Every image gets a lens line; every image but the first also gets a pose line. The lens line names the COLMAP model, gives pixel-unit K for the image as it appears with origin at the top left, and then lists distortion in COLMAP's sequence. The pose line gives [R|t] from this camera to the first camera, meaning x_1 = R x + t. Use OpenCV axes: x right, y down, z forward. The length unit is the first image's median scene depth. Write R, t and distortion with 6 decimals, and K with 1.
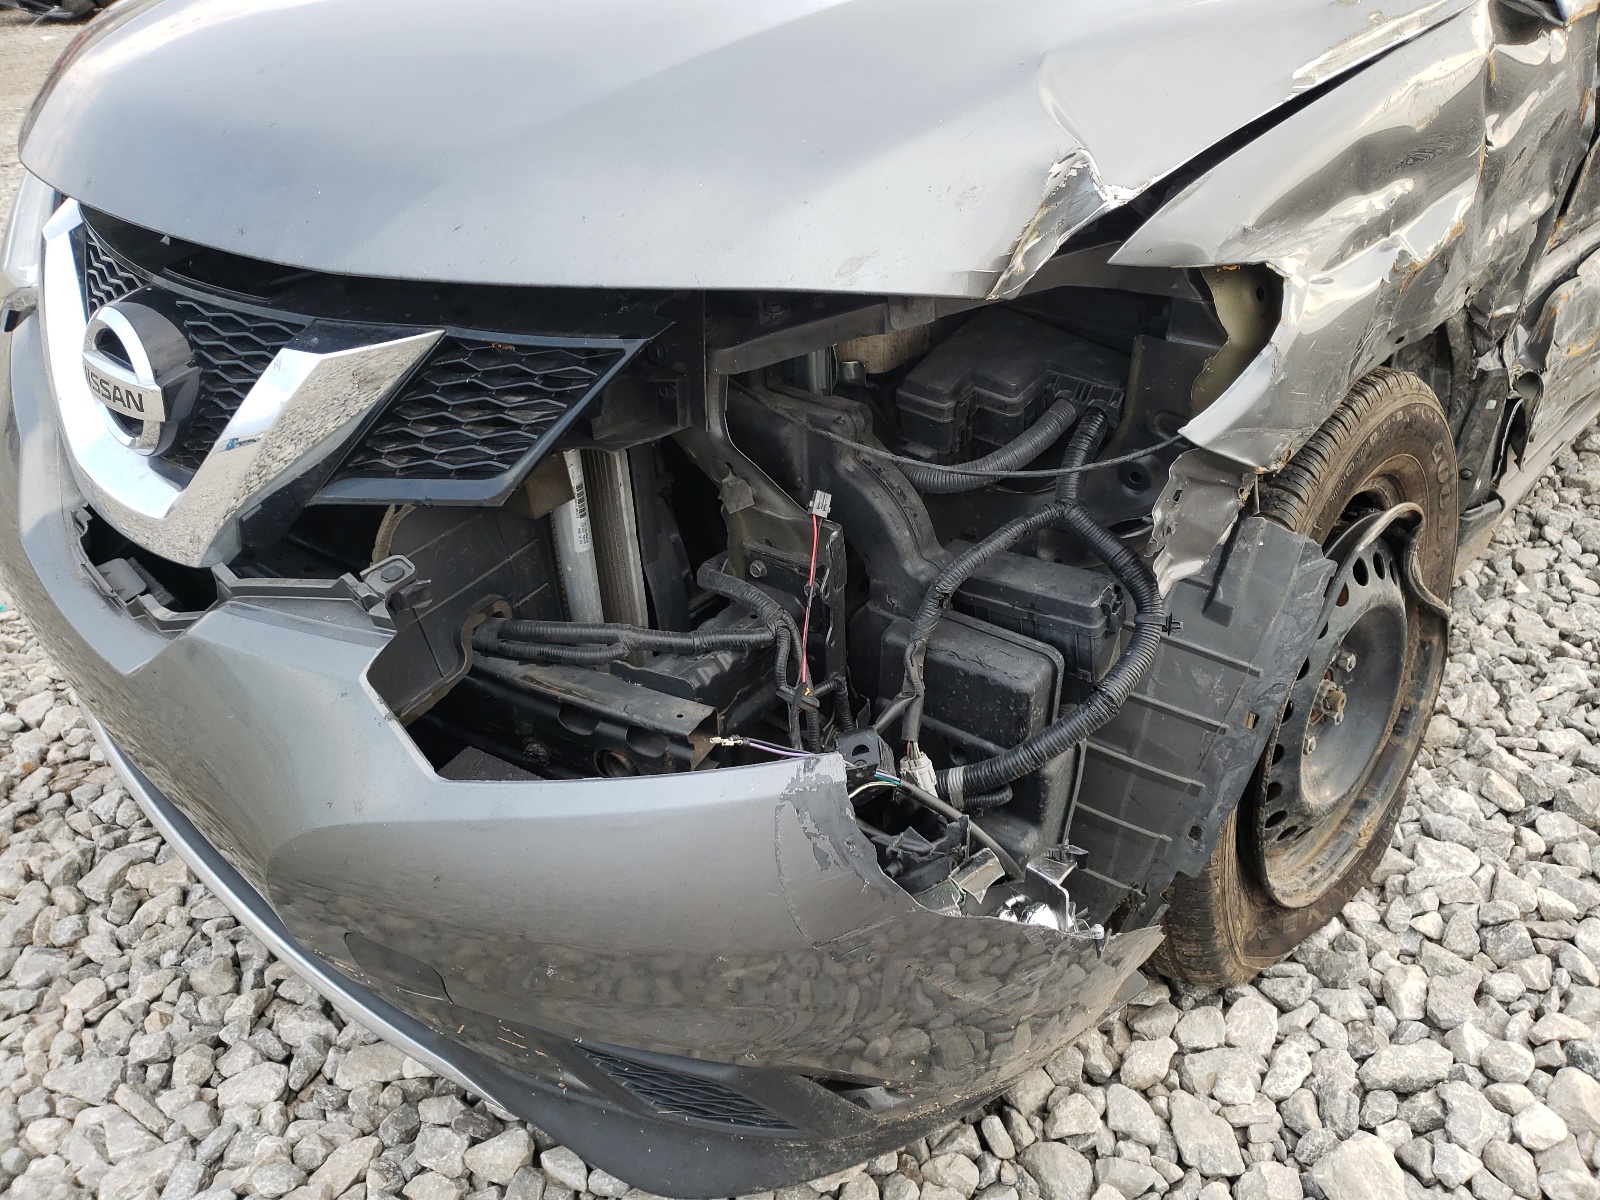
lens RADIAL K [[1218.3, 0, 801.6], [0, 1218.3, 579.6], [0, 0, 1]] dist [0.035737, -0.003830]
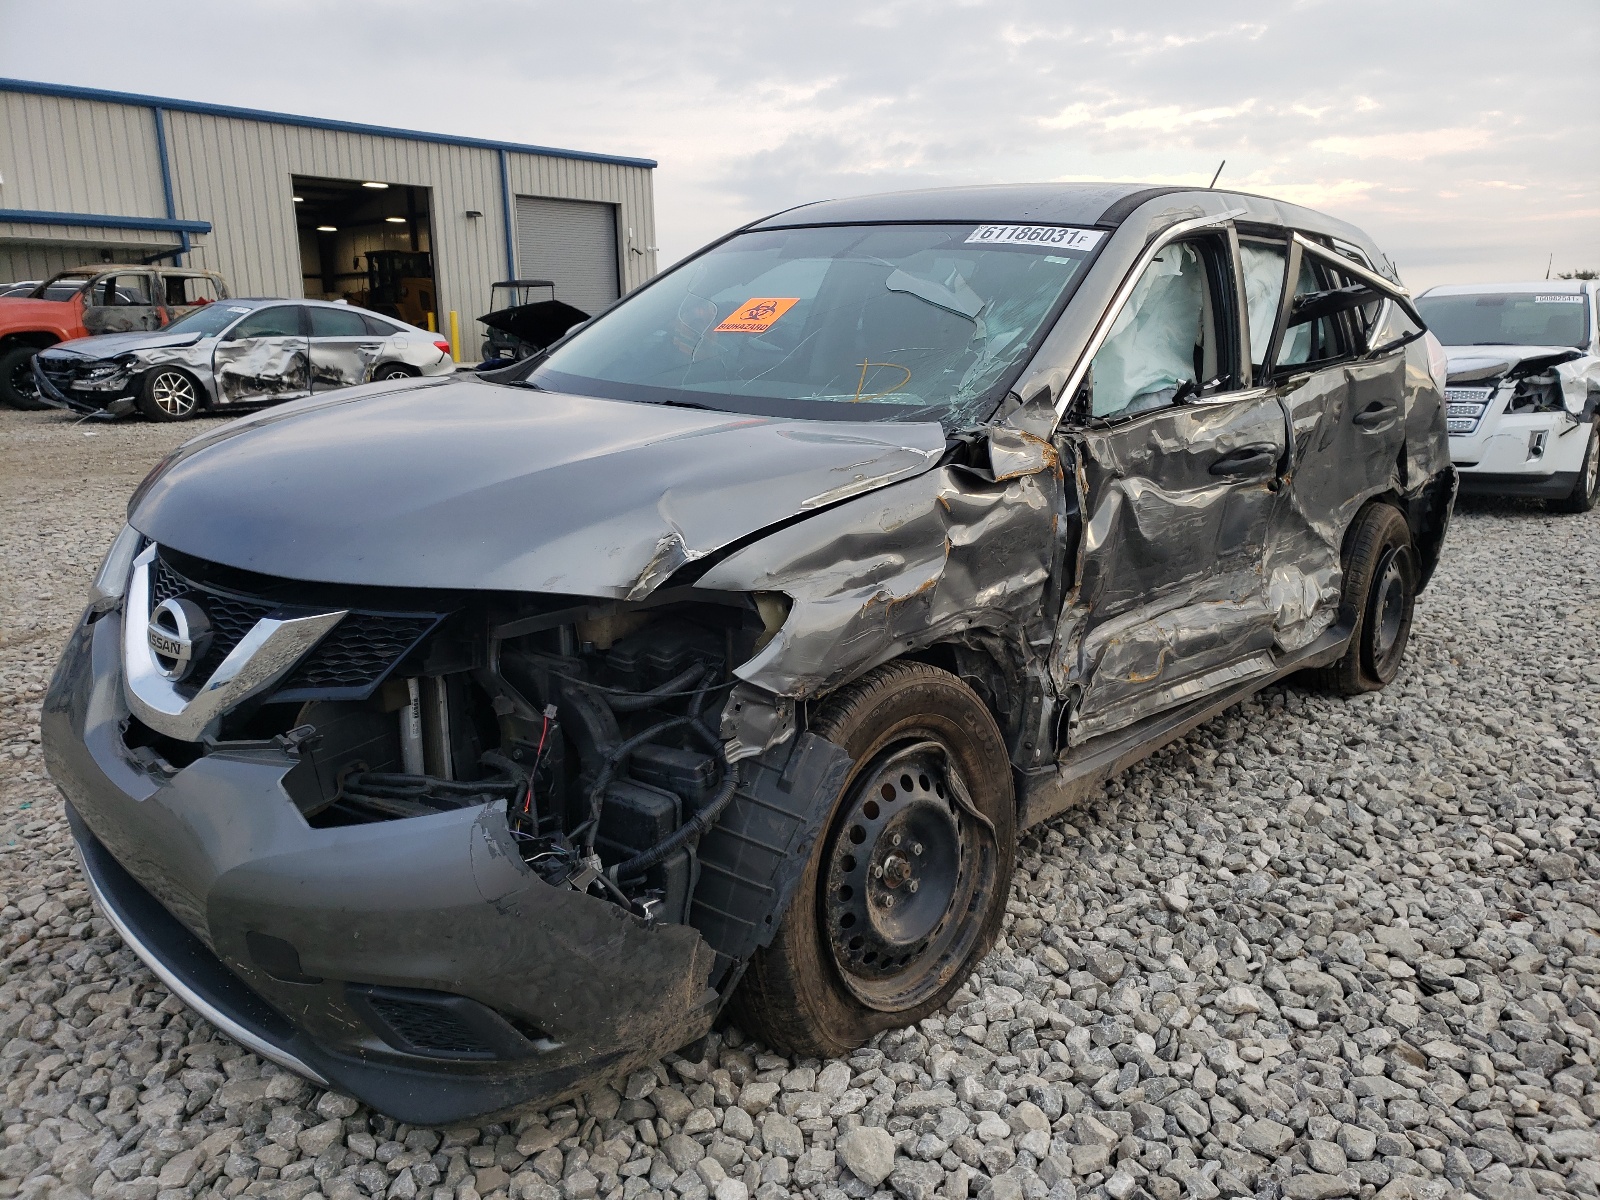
lens RADIAL K [[1218.3, 0, 801.6], [0, 1218.3, 579.6], [0, 0, 1]] dist [0.035737, -0.003830]
pose [[0.999275, 0.029160, 0.024496, 0.287291], [-0.020386, 0.952868, -0.302698, 0.246717], [-0.032168, 0.301979, 0.952772, -0.677082]]
